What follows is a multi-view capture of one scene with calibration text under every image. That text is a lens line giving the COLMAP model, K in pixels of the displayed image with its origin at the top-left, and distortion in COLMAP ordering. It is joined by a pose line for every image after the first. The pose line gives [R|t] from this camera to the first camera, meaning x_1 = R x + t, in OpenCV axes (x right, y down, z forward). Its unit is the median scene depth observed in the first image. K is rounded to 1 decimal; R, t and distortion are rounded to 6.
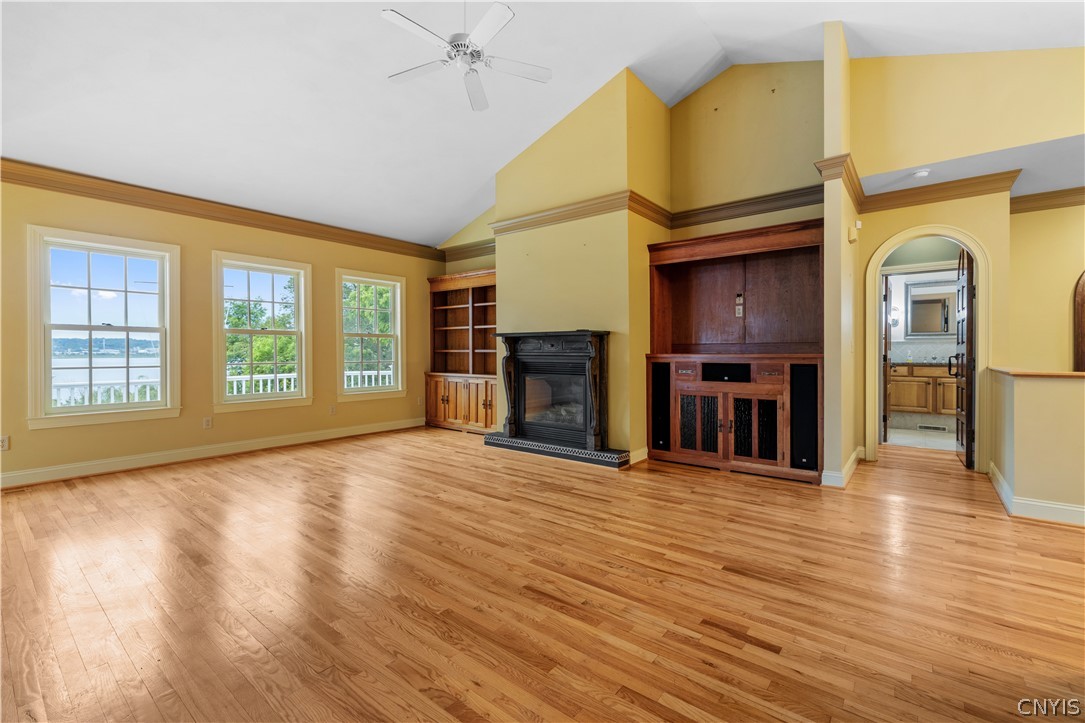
lens RADIAL K [[471.7, 0, 543.7], [0, 471.7, 352.1], [0, 0, 1]] dist [-0.002228, 0.000974]
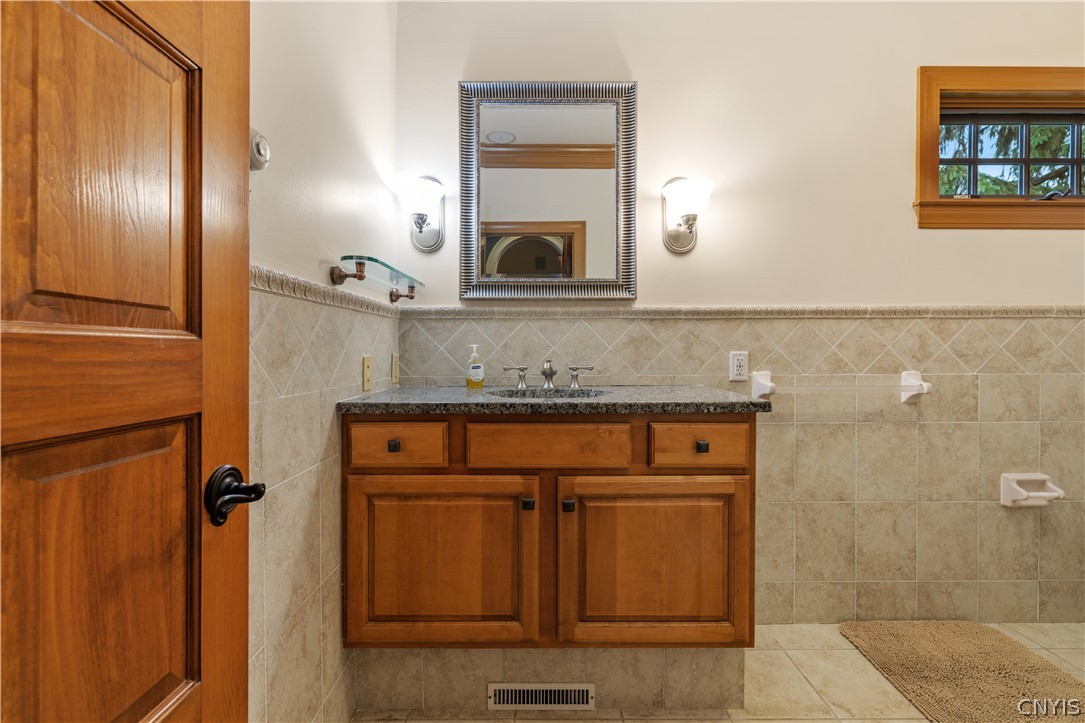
lens RADIAL K [[471.7, 0, 543.7], [0, 471.7, 352.1], [0, 0, 1]] dist [-0.002228, 0.000974]
pose [[0.779649, -0.001879, 0.626213, 0.936086], [0.000695, 0.999997, 0.002134, 0.000438], [-0.626216, -0.001228, 0.779649, 1.126450]]
